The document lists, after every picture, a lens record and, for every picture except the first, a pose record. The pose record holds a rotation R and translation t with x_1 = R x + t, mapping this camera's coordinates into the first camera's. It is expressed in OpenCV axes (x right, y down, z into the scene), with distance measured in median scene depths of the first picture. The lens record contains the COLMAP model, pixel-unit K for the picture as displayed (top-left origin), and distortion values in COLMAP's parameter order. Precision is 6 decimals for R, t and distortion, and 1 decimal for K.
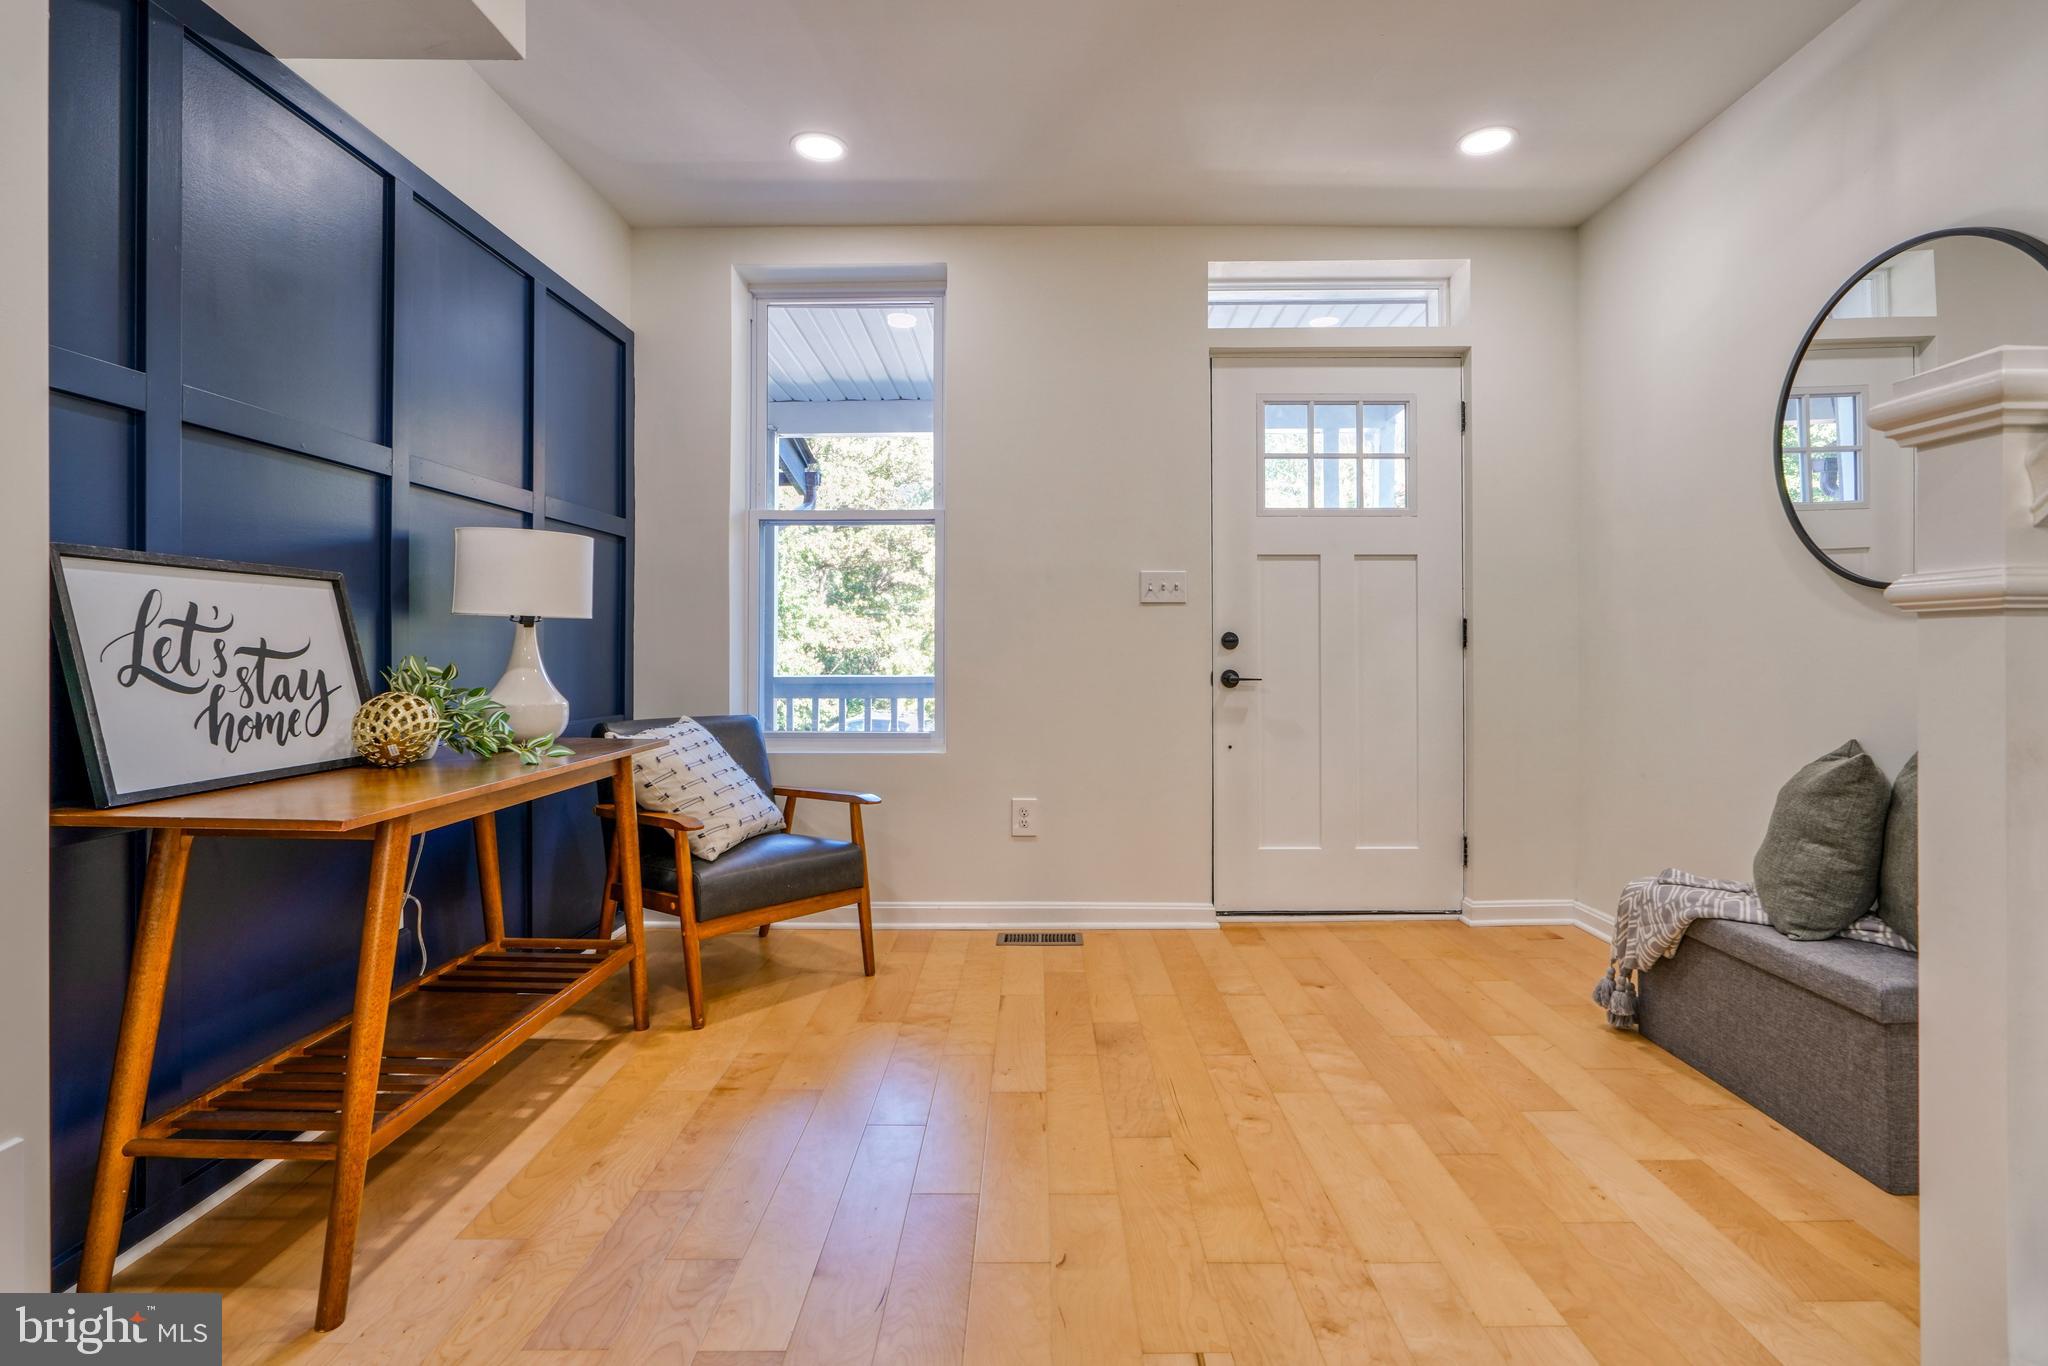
lens RADIAL K [[965.0, 0, 1062.6], [0, 965.0, 643.4], [0, 0, 1]] dist [-0.000656, 0.000076]
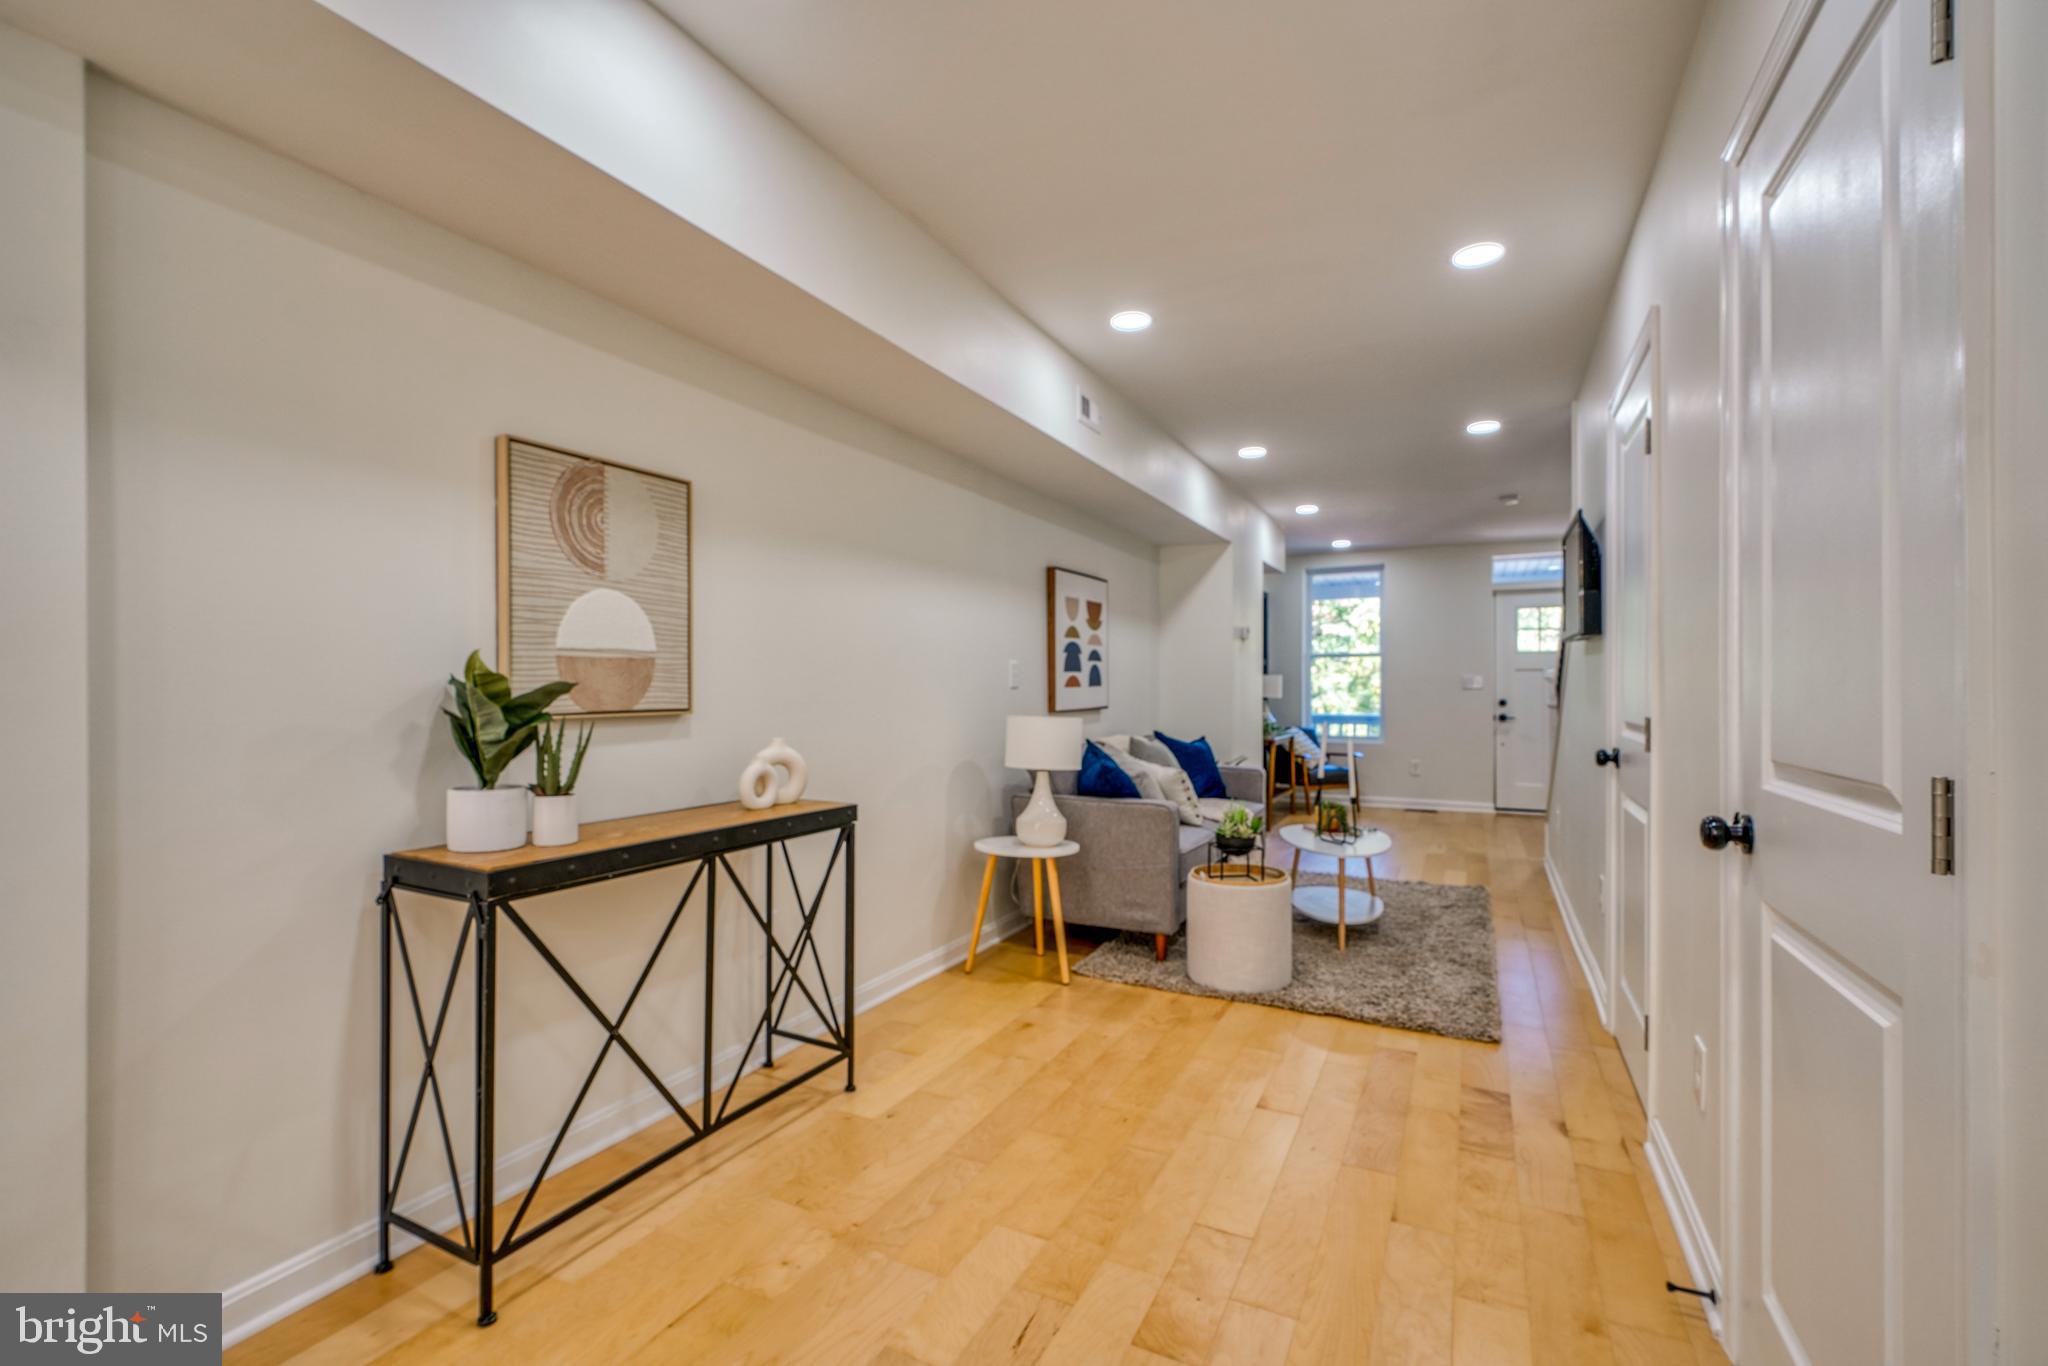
lens RADIAL K [[910.2, 0, 1023.3], [0, 910.2, 696.3], [0, 0, 1]] dist [-0.021867, 0.013325]
pose [[0.886229, 0.005387, -0.463217, 0.298017], [0.001870, 0.999883, 0.015207, -0.111406], [0.463244, -0.014343, 0.886114, -3.216450]]
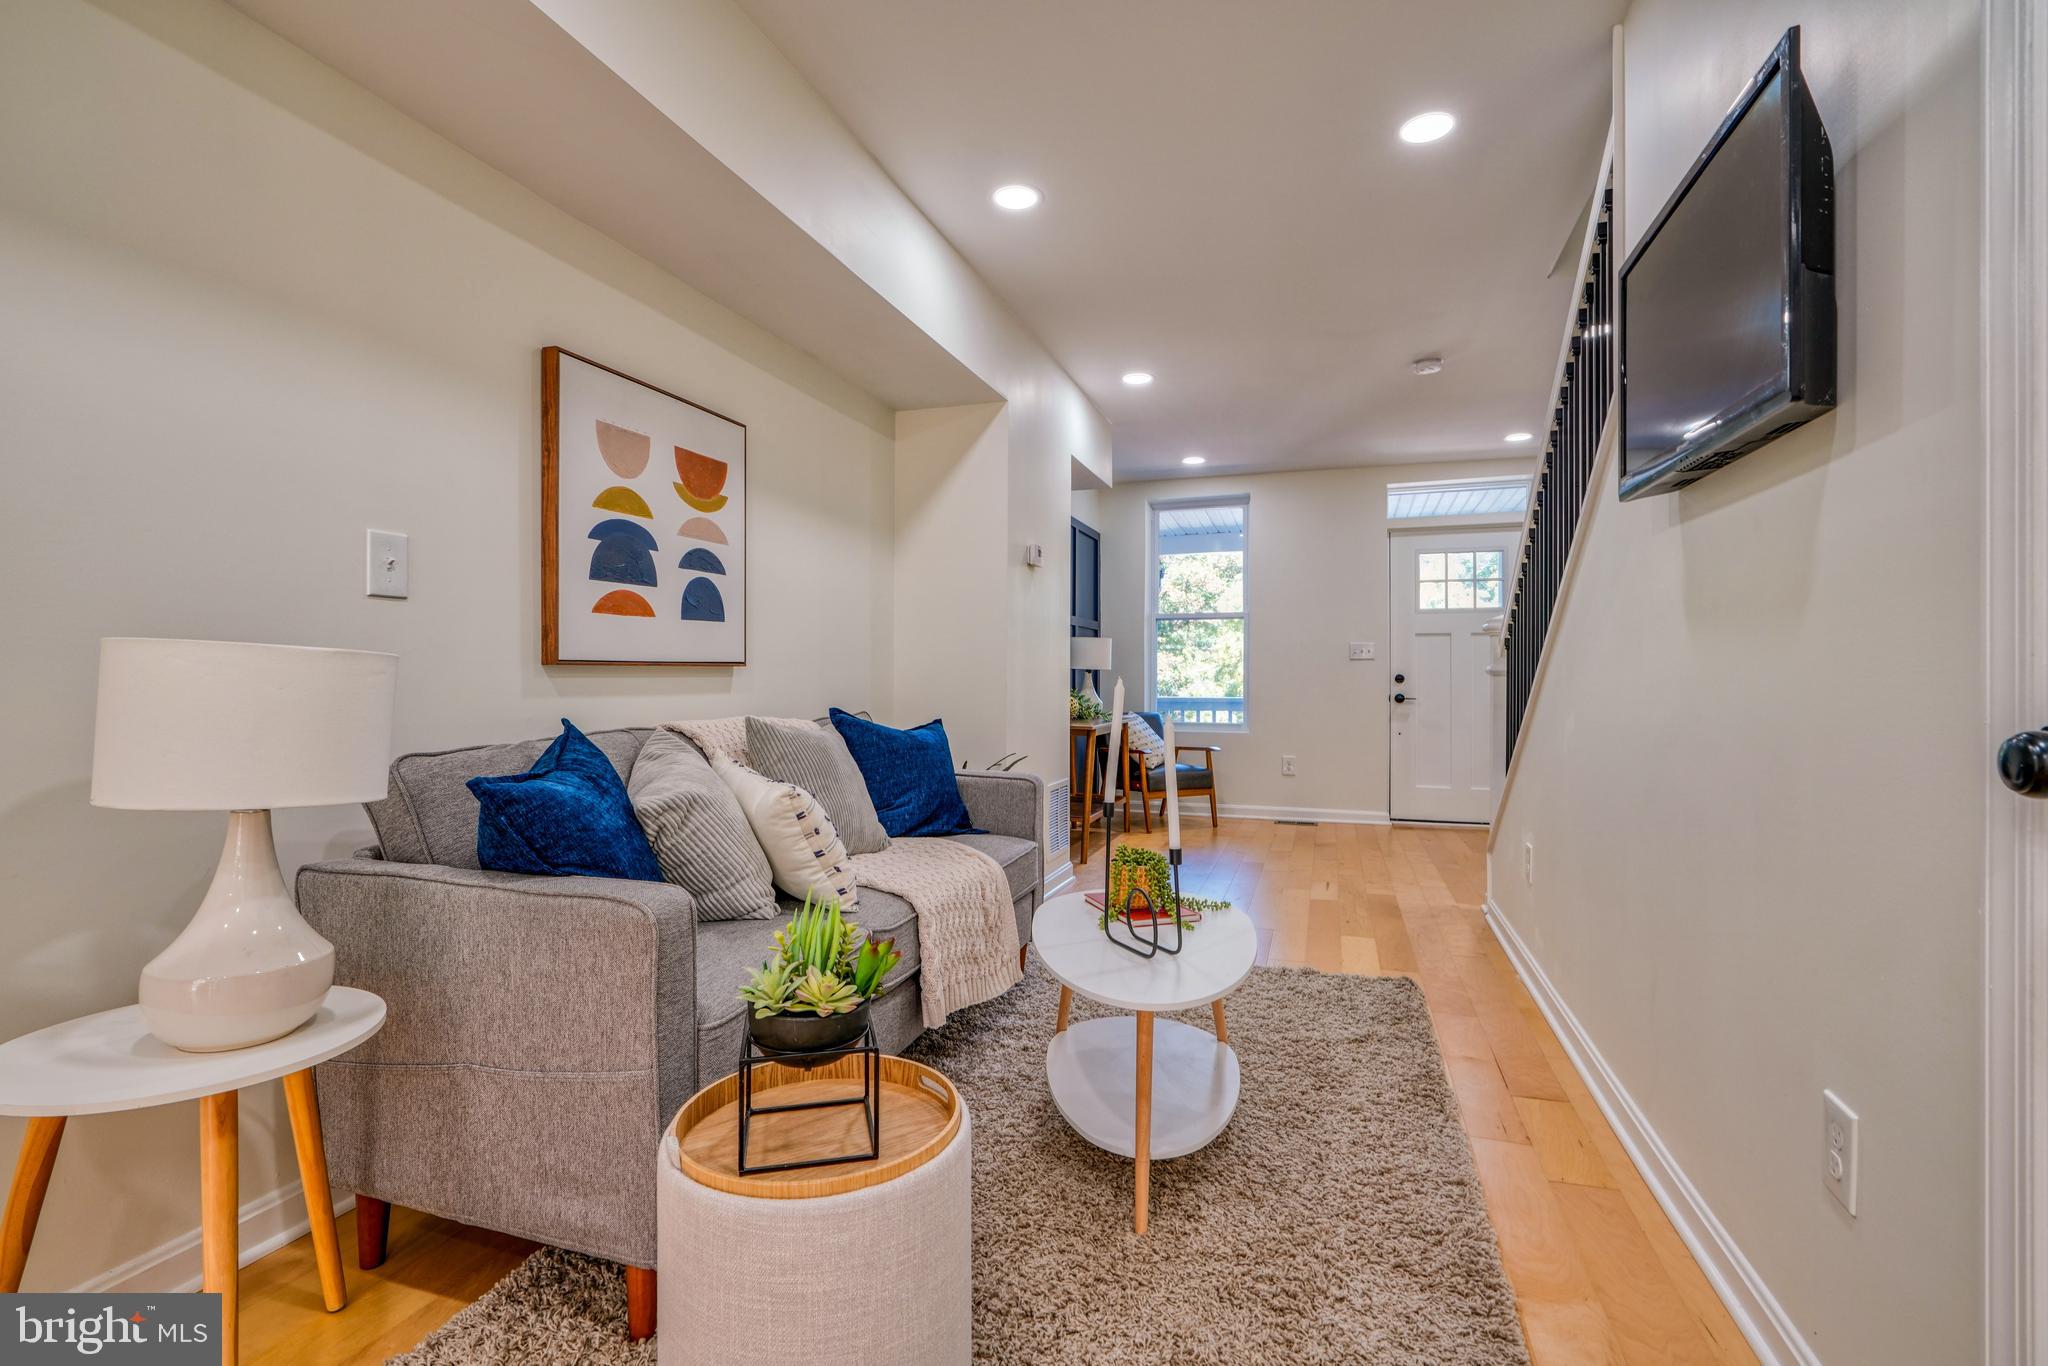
lens RADIAL K [[929.2, 0, 1024.7], [0, 929.2, 693.0], [0, 0, 1]] dist [-0.001905, 0.000432]
pose [[0.941876, 0.008674, -0.335849, 0.170334], [-0.002152, 0.999802, 0.019788, -0.017016], [0.335954, -0.017915, 0.941708, -1.879711]]
